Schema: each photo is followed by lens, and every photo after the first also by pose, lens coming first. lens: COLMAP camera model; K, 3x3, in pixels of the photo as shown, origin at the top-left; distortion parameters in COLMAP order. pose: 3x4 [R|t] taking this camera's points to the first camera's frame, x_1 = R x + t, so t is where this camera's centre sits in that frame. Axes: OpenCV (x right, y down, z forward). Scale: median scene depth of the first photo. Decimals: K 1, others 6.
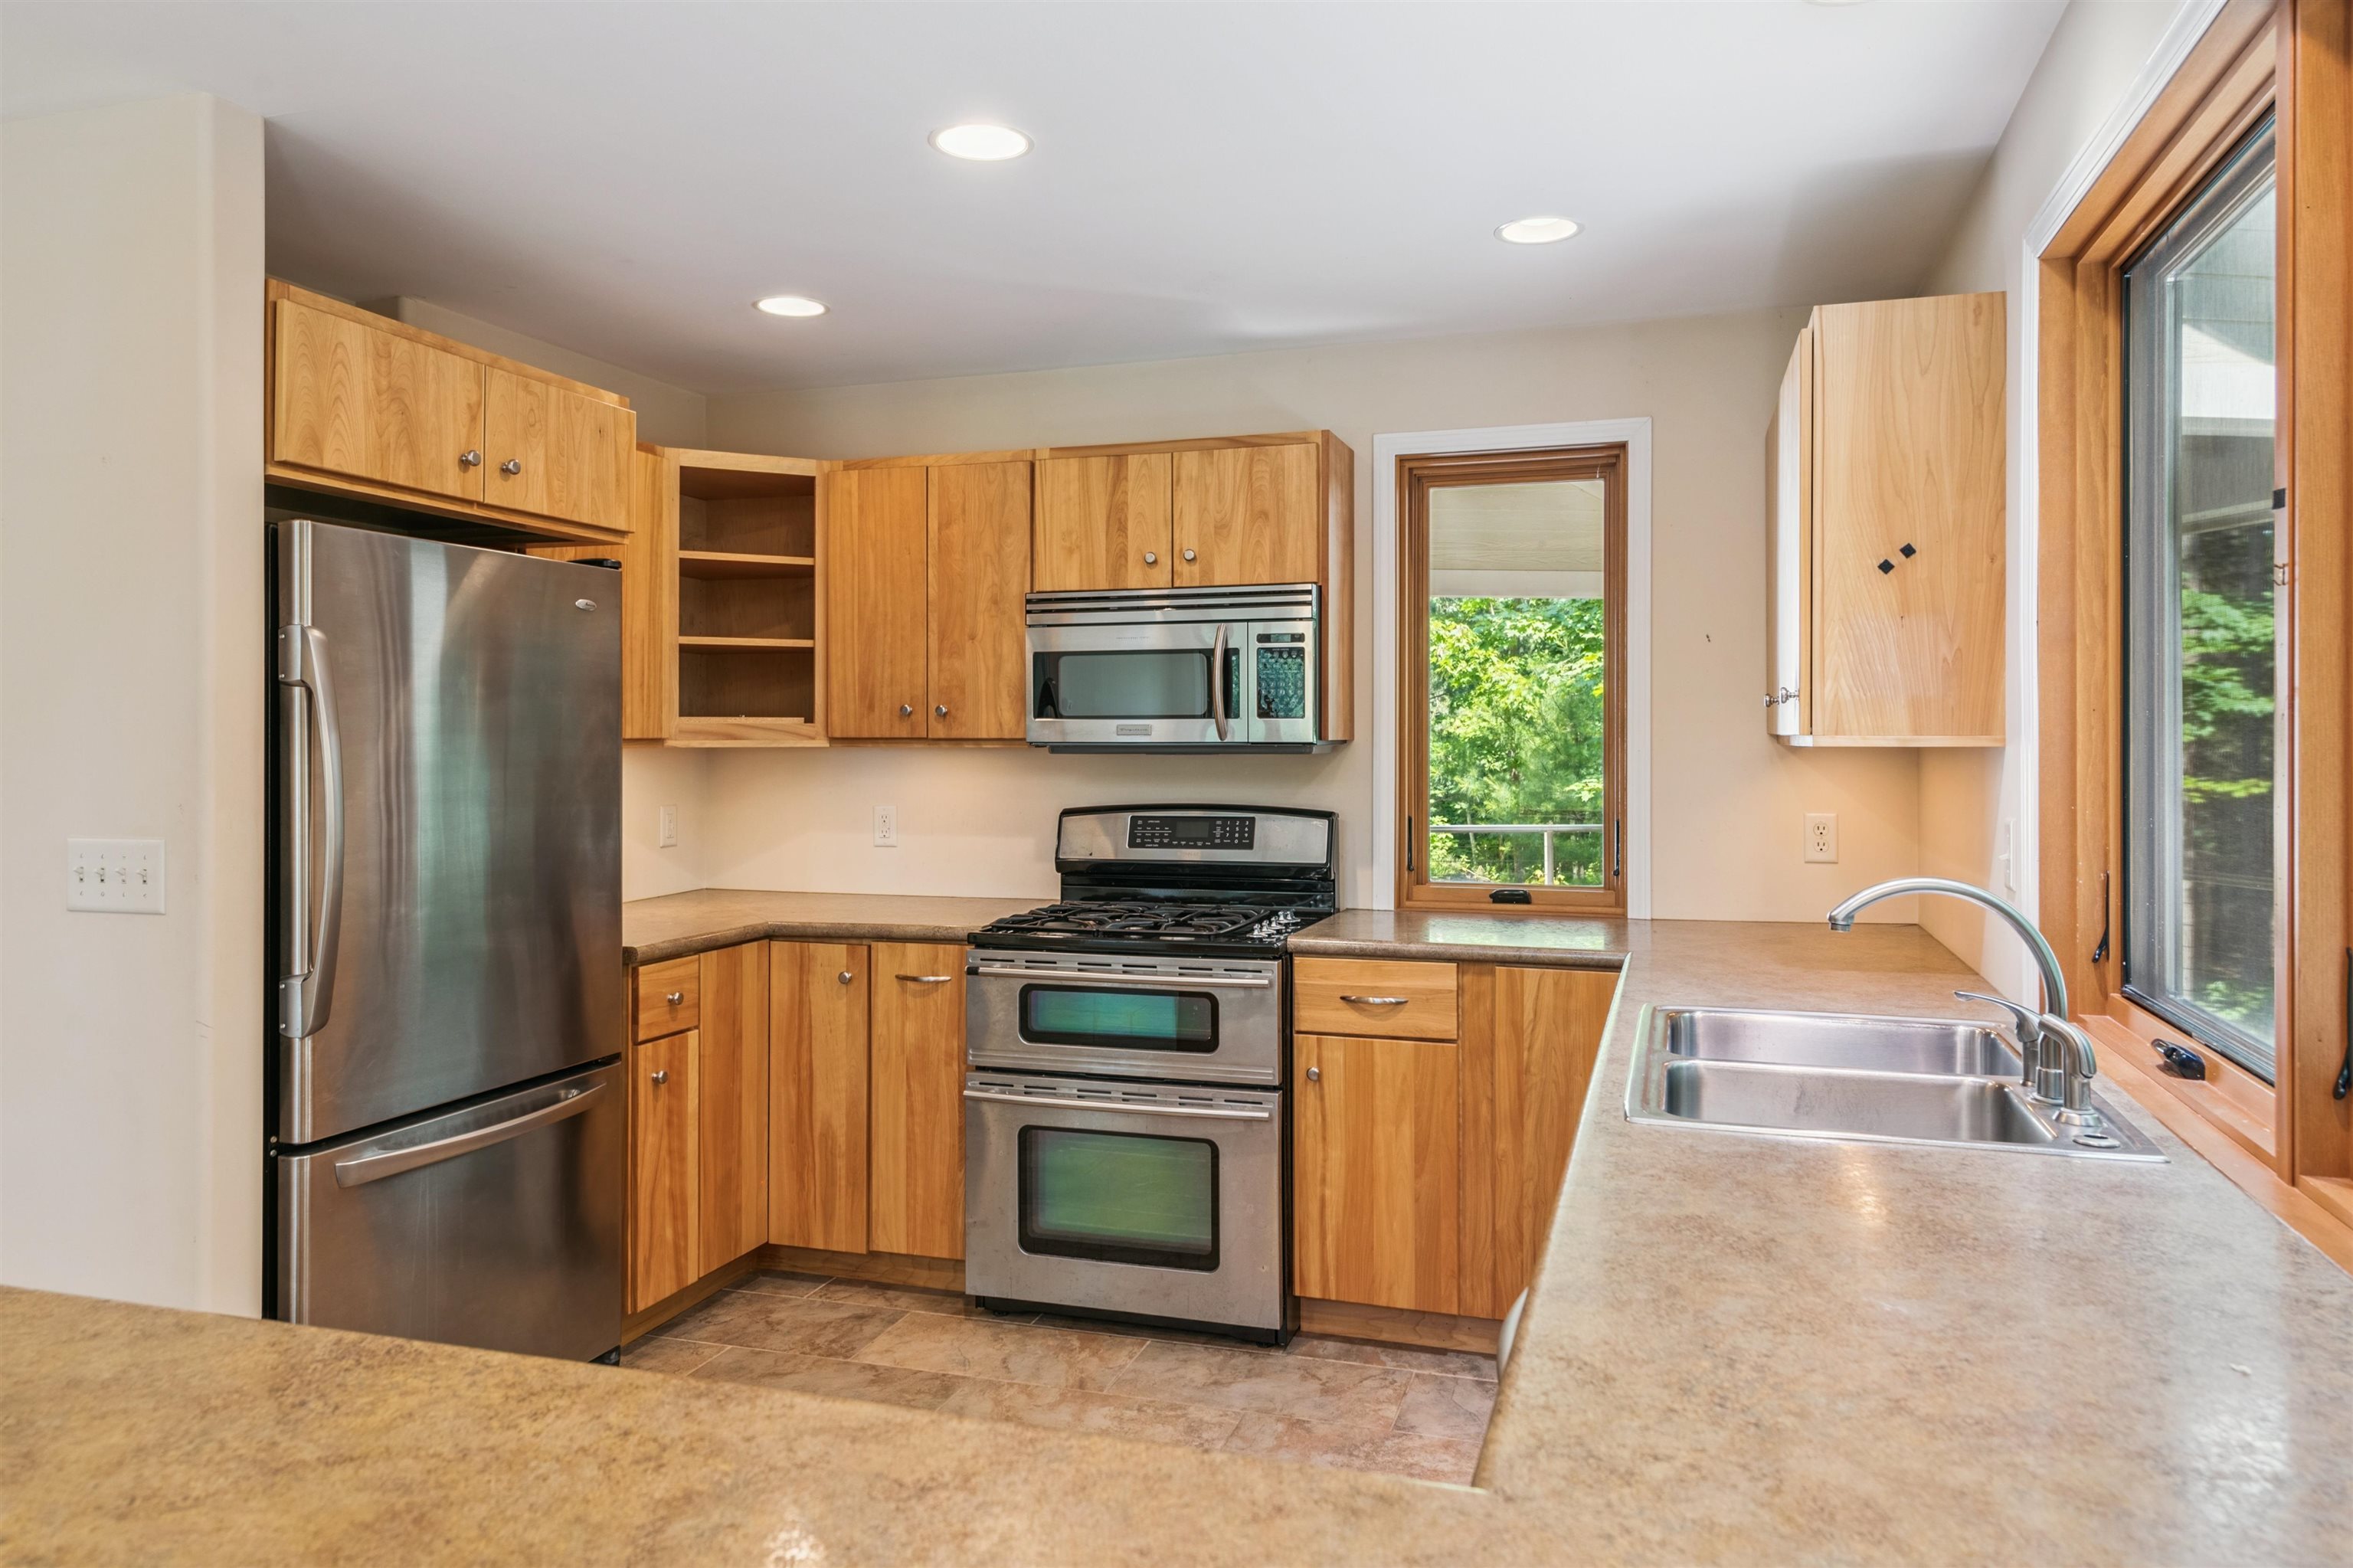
lens RADIAL K [[1549.9, 0, 1175.6], [0, 1549.9, 737.9], [0, 0, 1]] dist [0.010076, 0.001859]
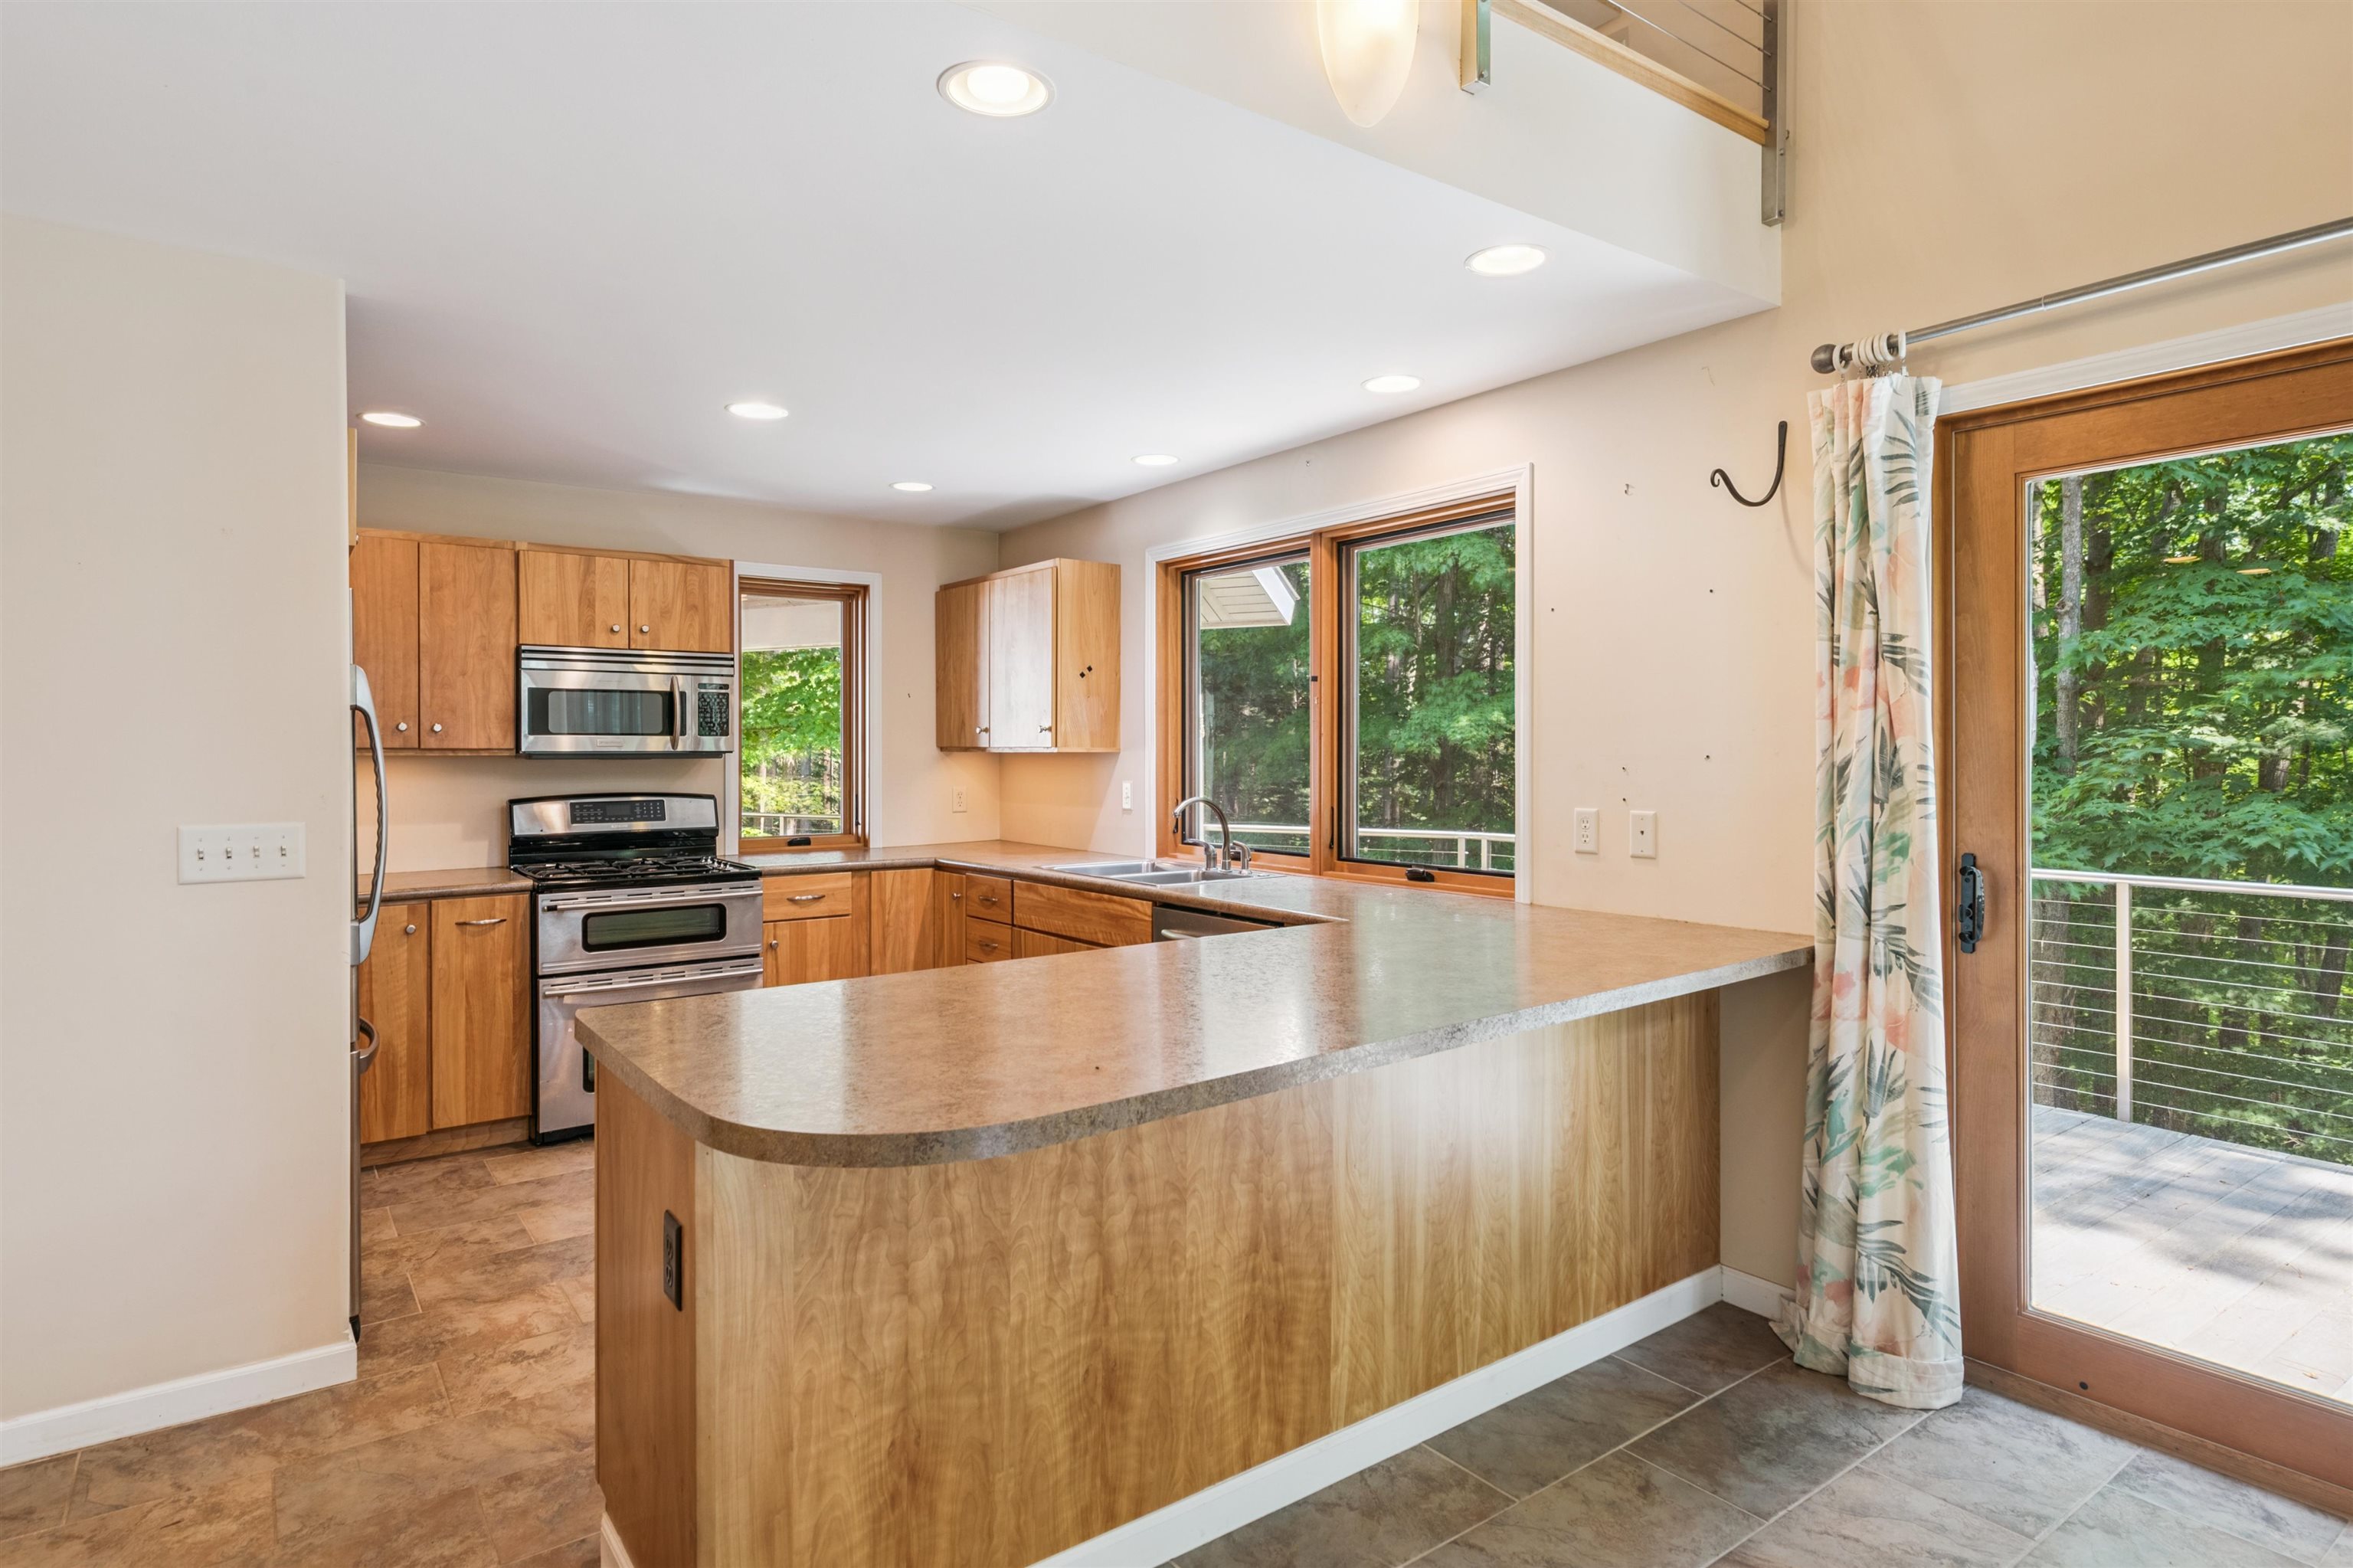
lens RADIAL K [[1283.9, 0, 1182.9], [0, 1283.9, 767.1], [0, 0, 1]] dist [-0.000858, -0.000222]
pose [[0.583307, -0.010901, 0.812179, -0.717329], [-0.000638, 0.999903, 0.013879, 0.000599], [-0.812251, -0.008614, 0.583244, -0.172963]]
